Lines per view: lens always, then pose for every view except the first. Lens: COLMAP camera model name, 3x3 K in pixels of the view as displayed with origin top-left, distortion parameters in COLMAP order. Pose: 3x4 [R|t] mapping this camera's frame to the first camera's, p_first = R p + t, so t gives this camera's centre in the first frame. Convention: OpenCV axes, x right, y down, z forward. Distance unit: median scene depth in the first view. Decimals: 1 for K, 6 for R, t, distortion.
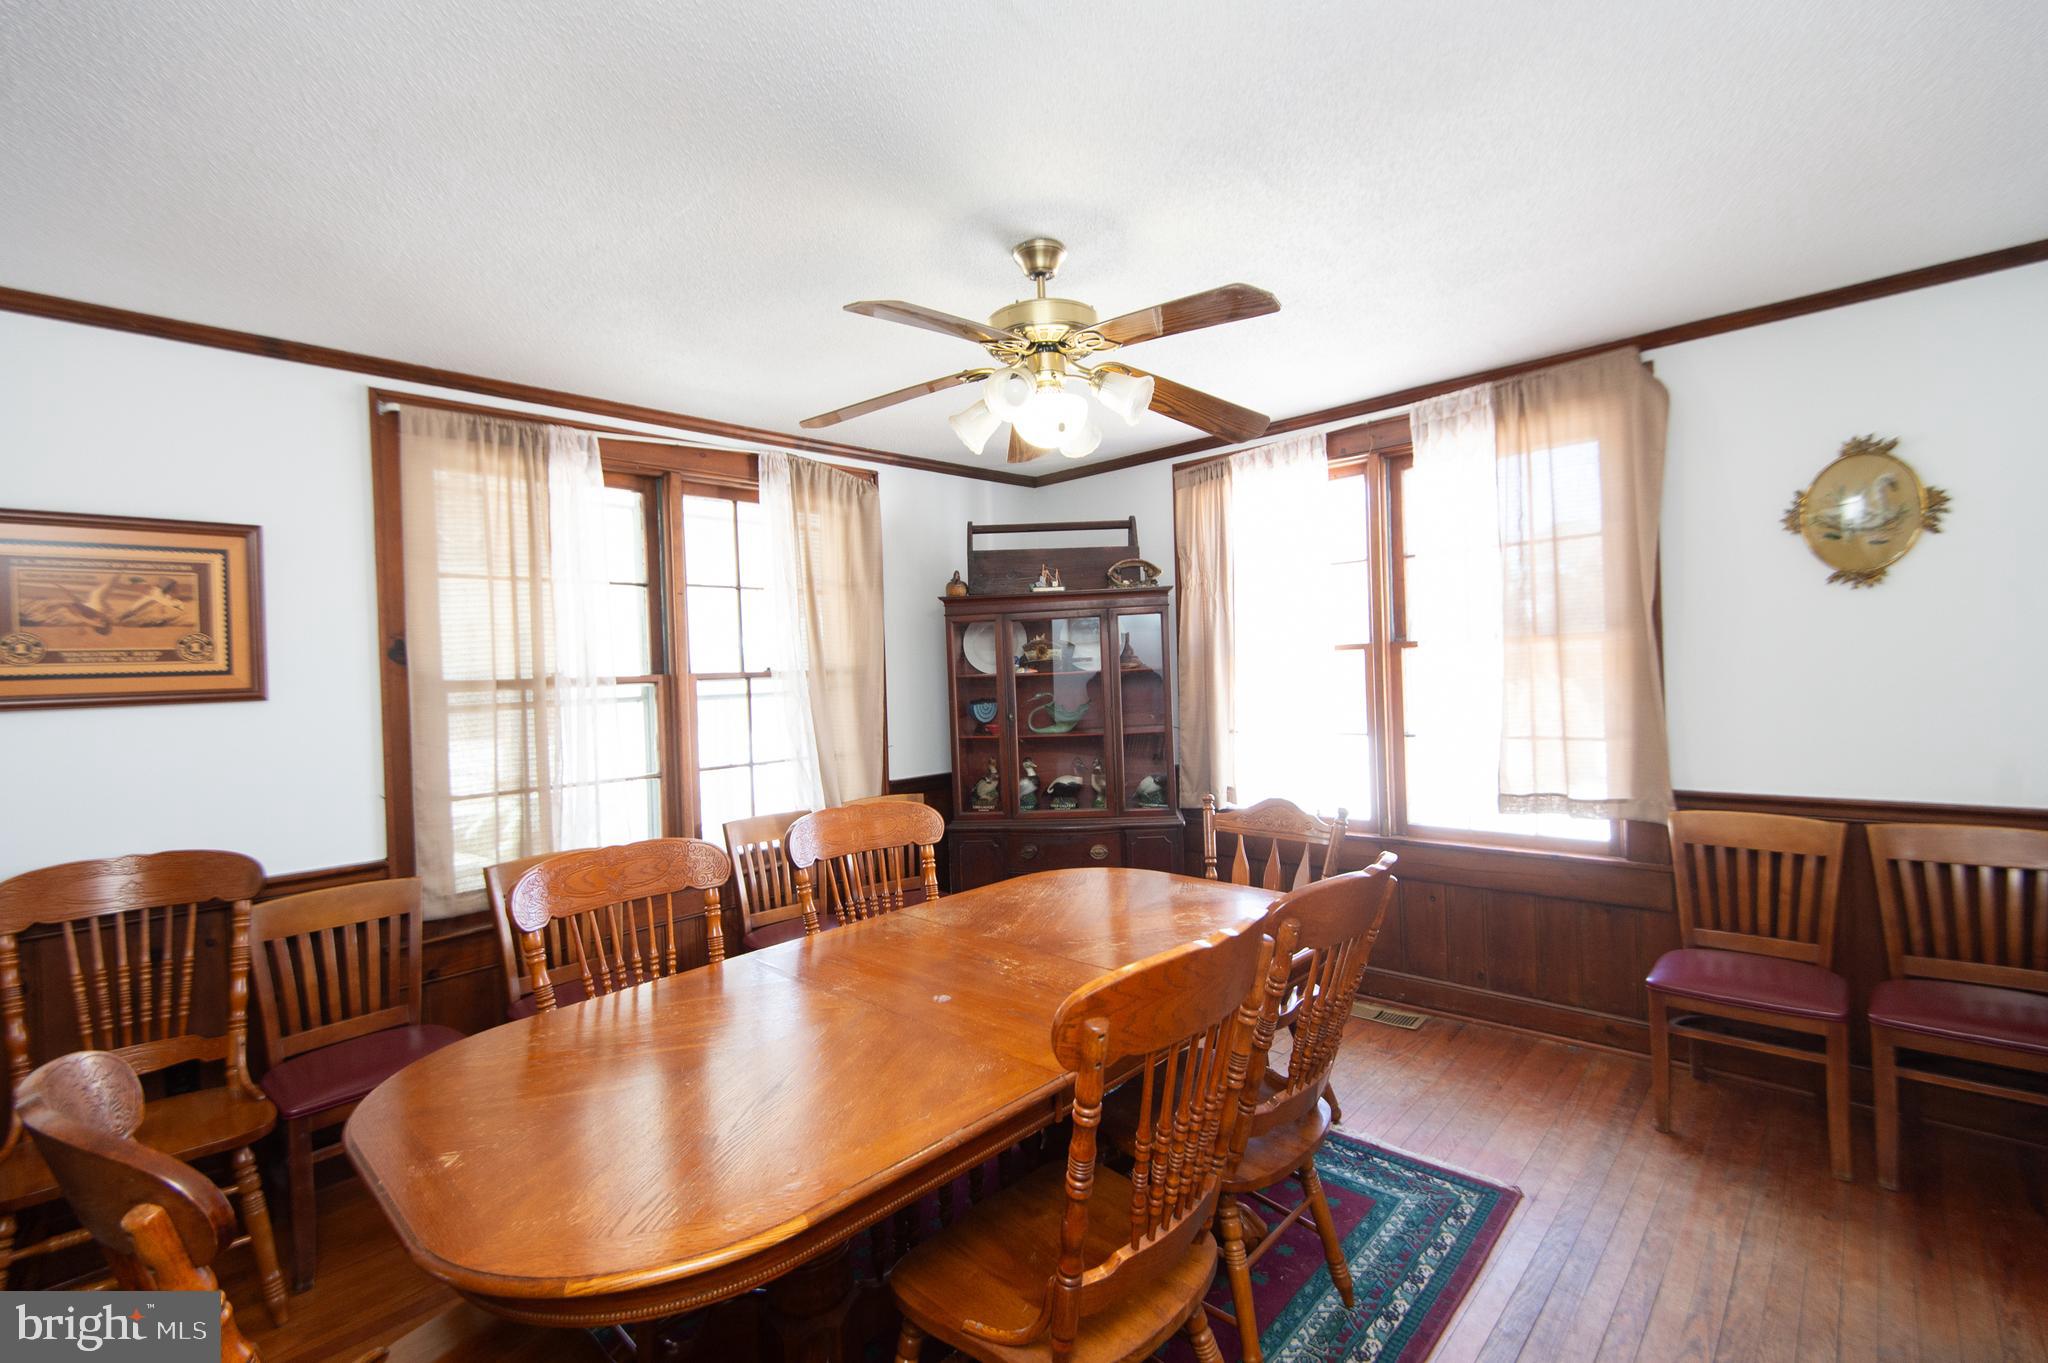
lens RADIAL K [[907.1, 0, 1024.6], [0, 907.1, 676.3], [0, 0, 1]] dist [0.004666, 0.000201]
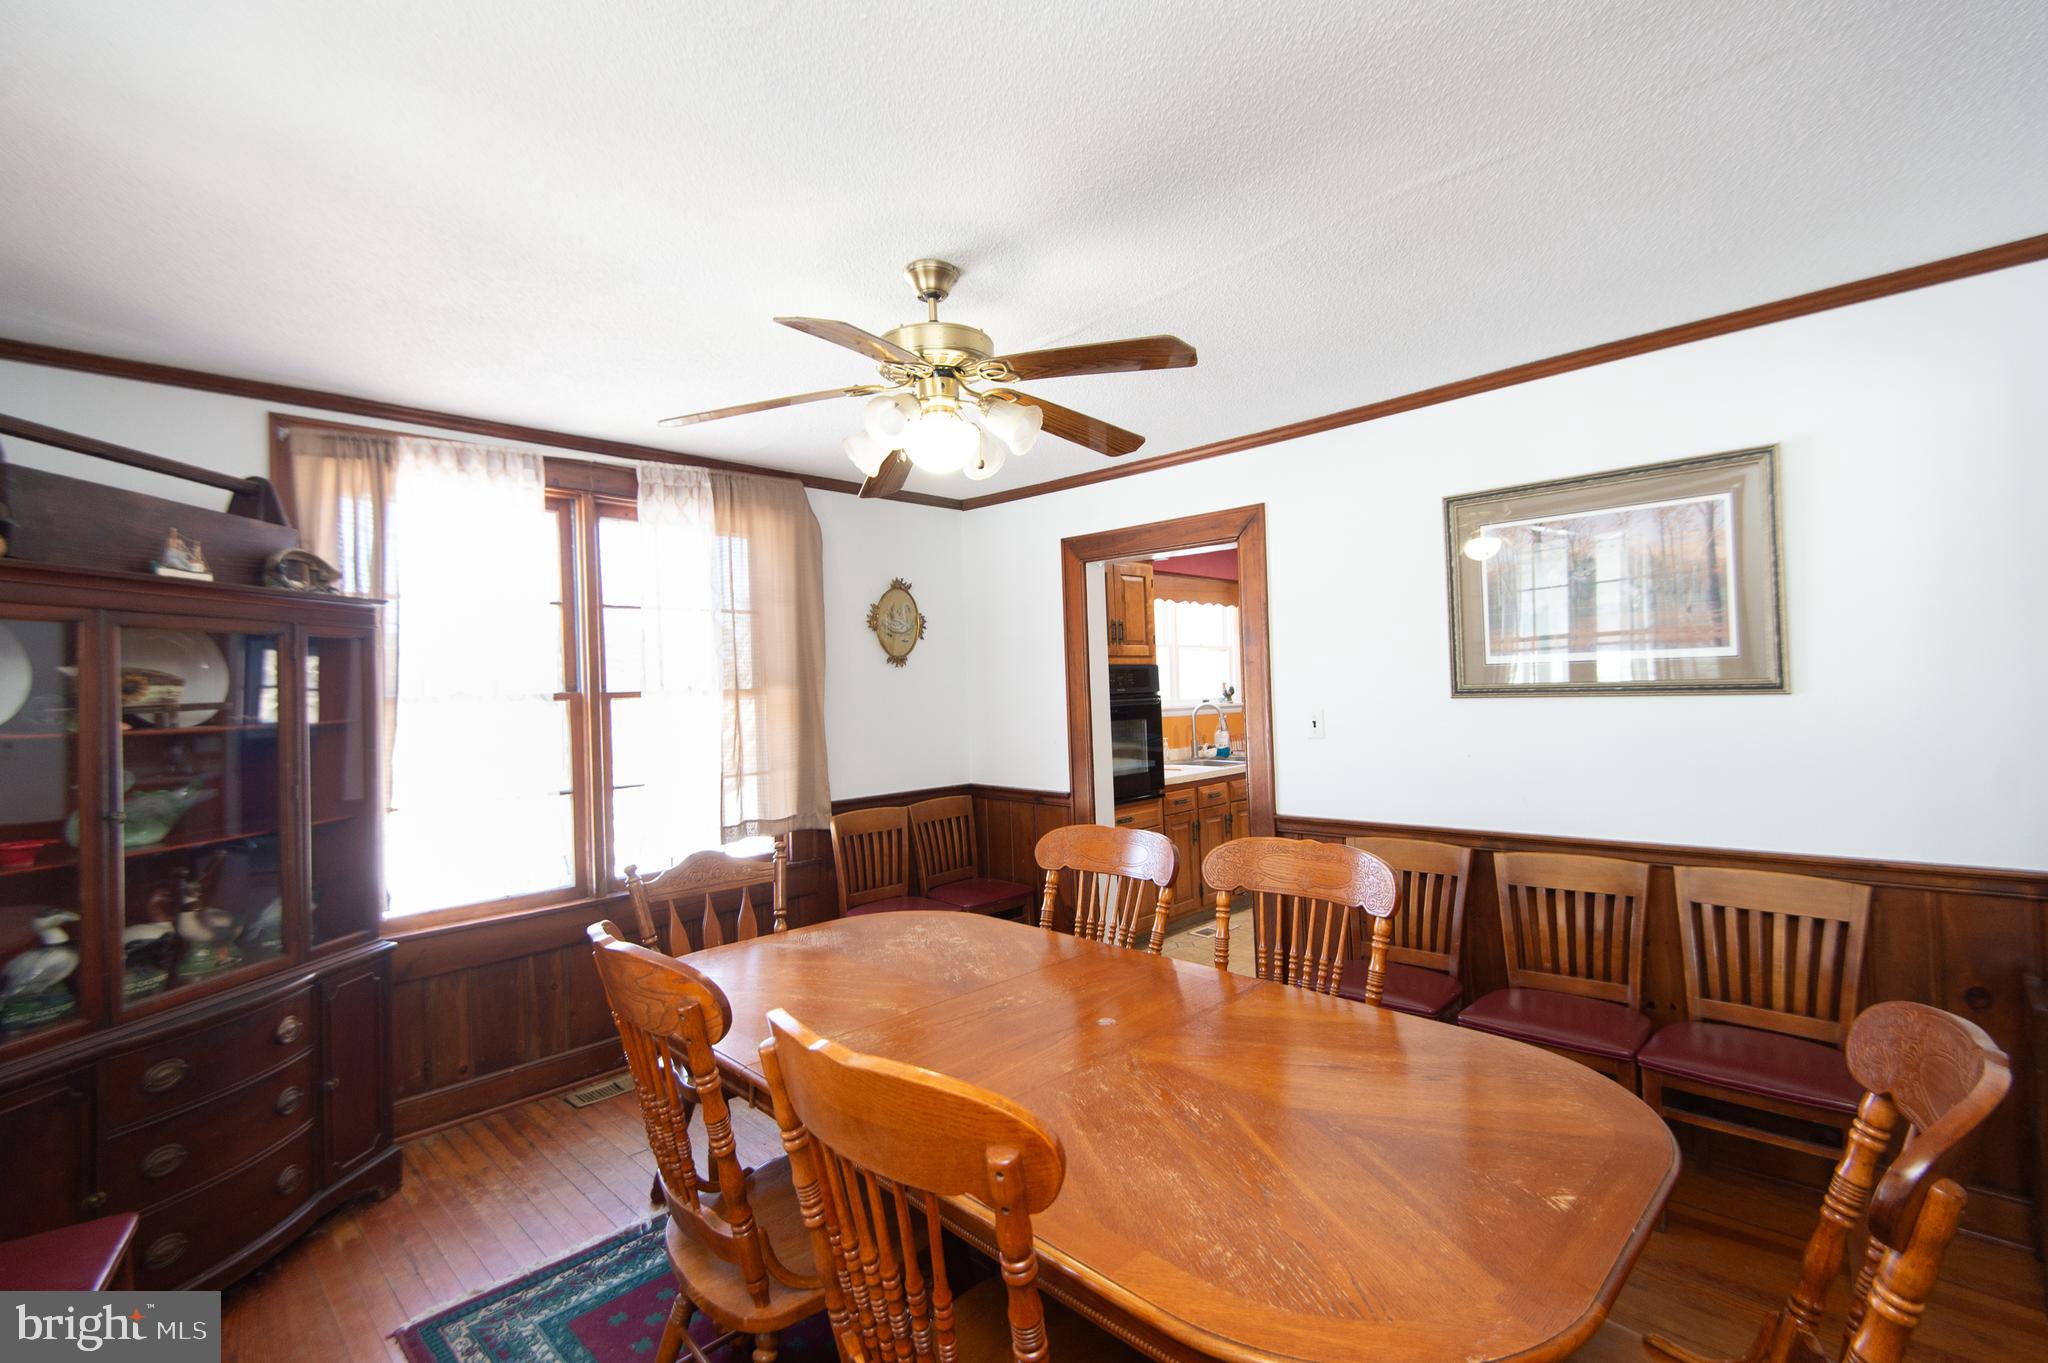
lens RADIAL K [[907.1, 0, 1024.4], [0, 907.1, 674.9], [0, 0, 1]] dist [0.004666, 0.000201]
pose [[0.018591, 0.056839, 0.998210, -0.667484], [0.041176, 0.997492, -0.057565, 0.021282], [-0.998979, 0.042172, 0.016204, 0.646404]]
